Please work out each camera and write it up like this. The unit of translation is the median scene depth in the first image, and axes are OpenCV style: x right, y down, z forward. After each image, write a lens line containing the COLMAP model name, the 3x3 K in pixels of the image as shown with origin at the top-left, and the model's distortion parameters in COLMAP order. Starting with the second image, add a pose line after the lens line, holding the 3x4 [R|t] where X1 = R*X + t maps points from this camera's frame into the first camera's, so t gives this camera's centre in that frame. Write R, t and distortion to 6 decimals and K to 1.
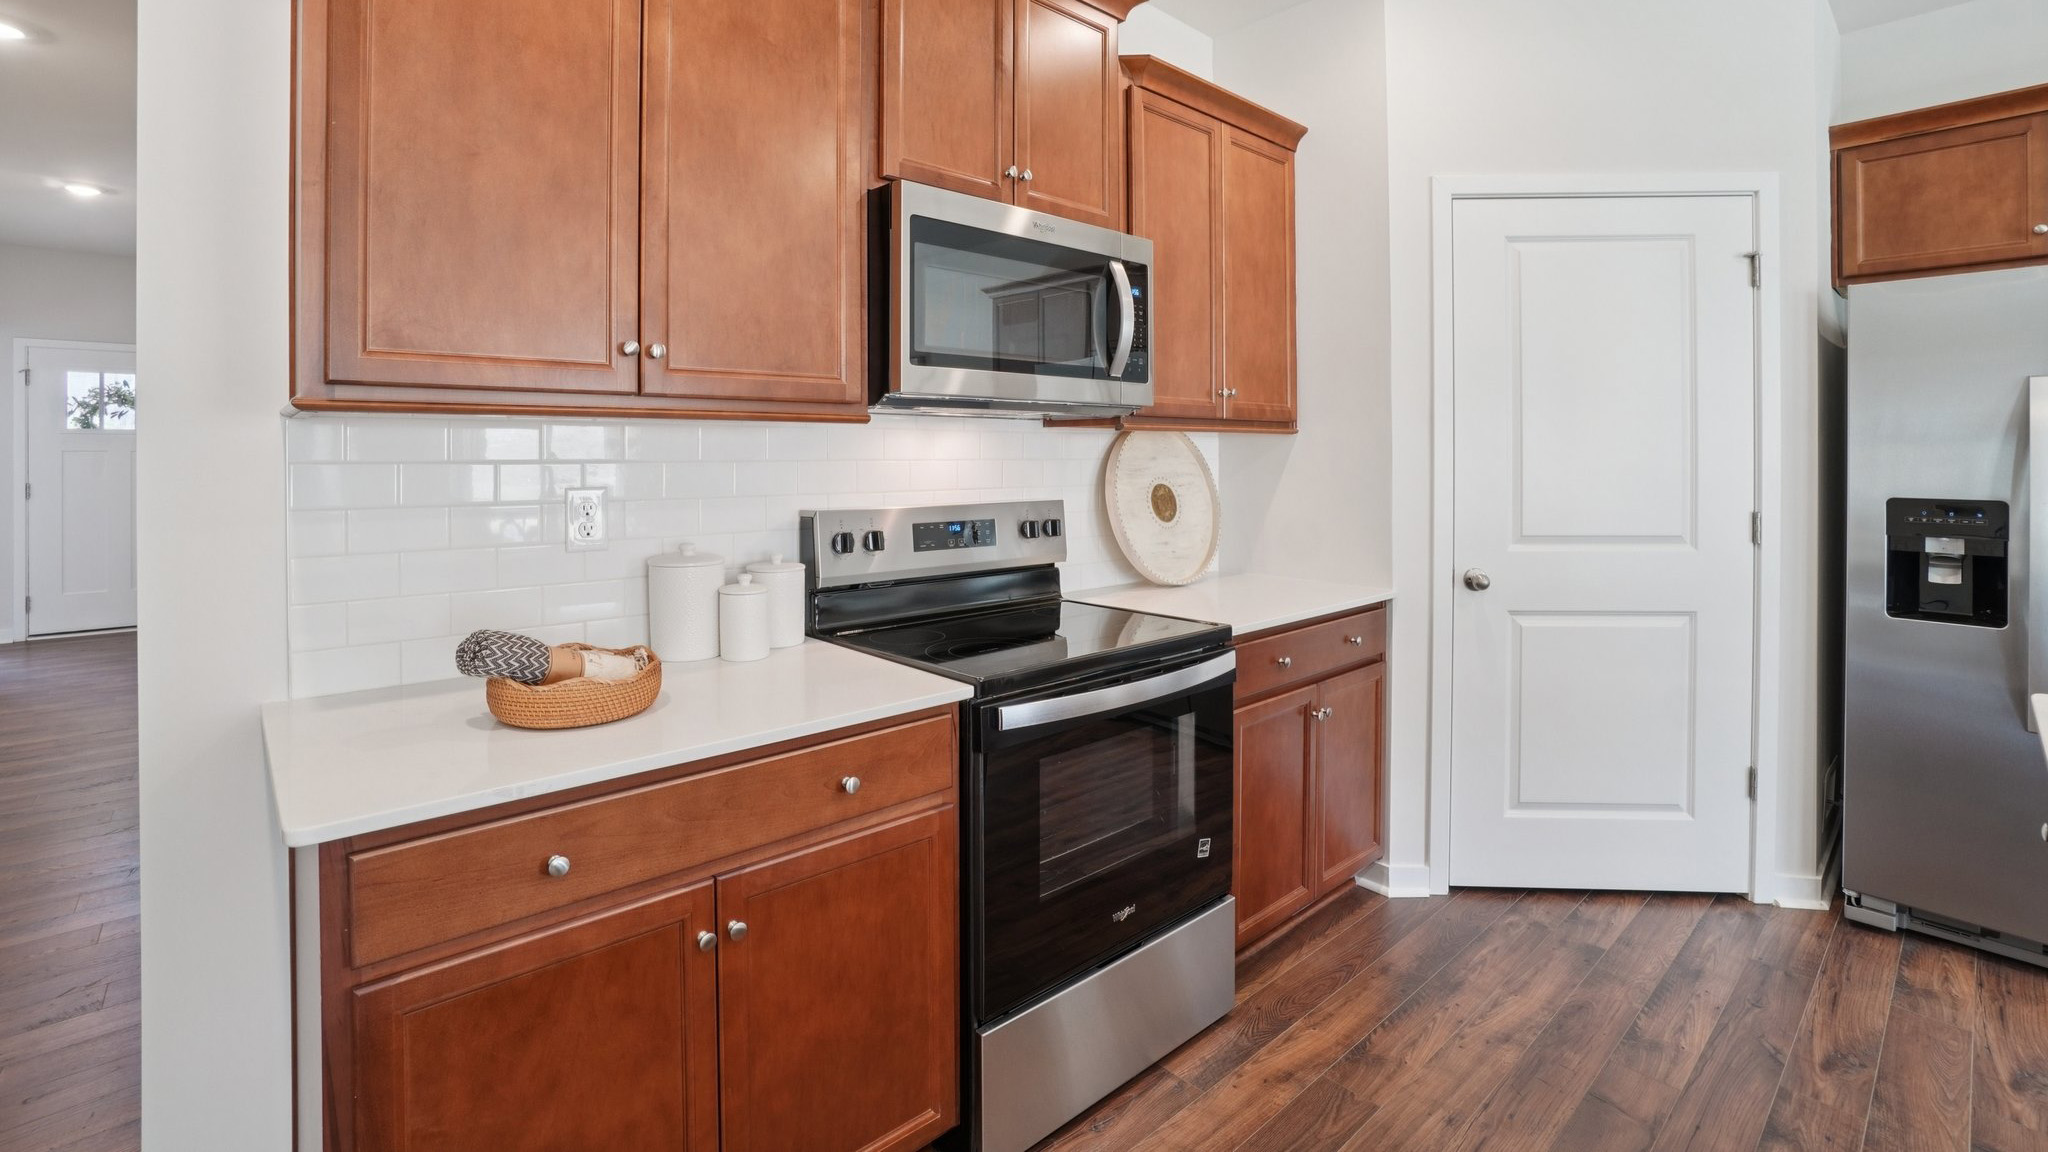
lens RADIAL K [[928.0, 0, 1033.1], [0, 928.0, 569.8], [0, 0, 1]] dist [-0.000546, 0.001547]
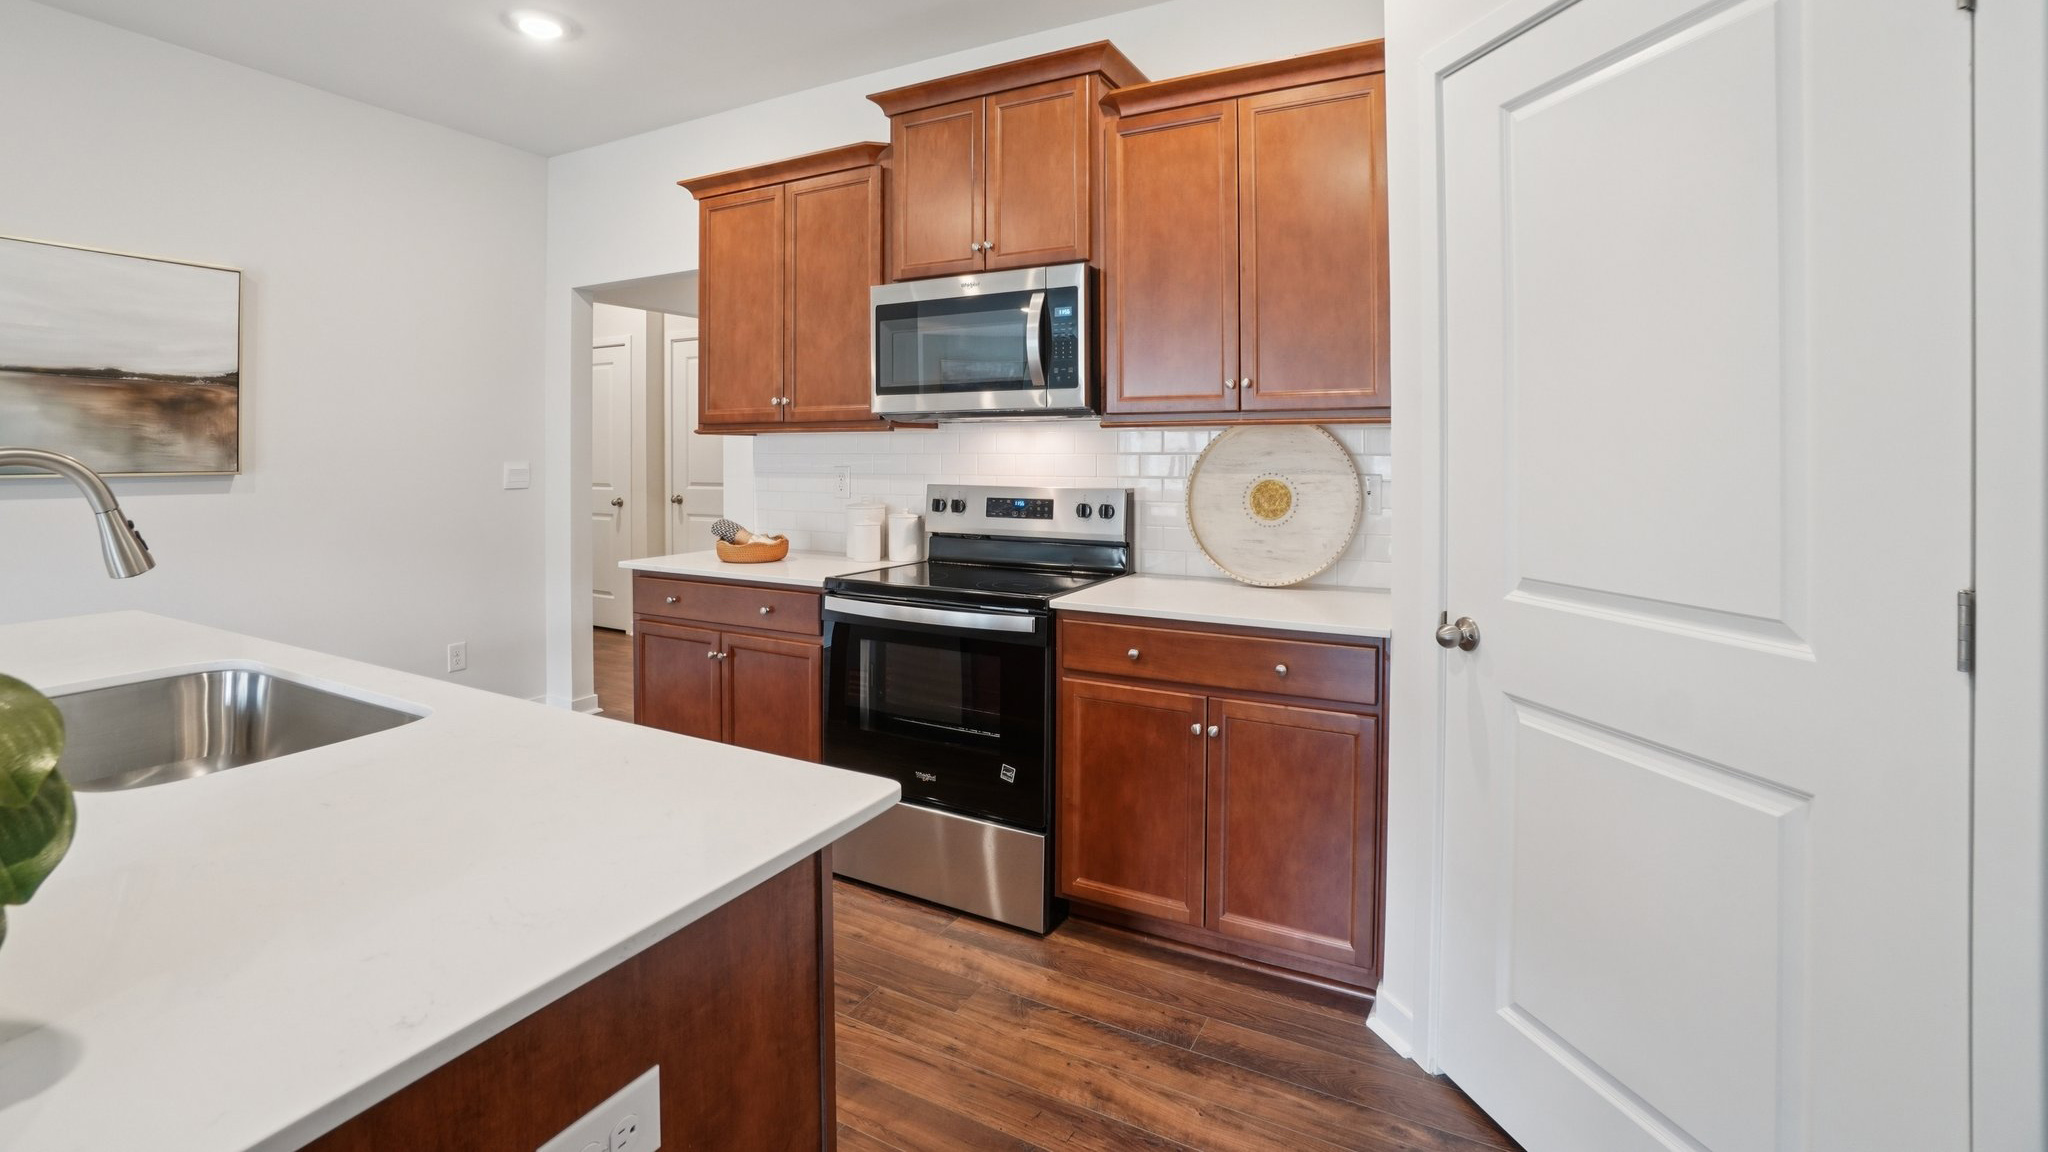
lens RADIAL K [[917.2, 0, 1025.7], [0, 917.2, 594.1], [0, 0, 1]] dist [0.001318, 0.000069]
pose [[0.299871, 0.144179, -0.943021, 1.270866], [-0.117094, 0.986601, 0.113608, -0.070740], [0.946766, 0.076355, 0.312736, 0.618485]]
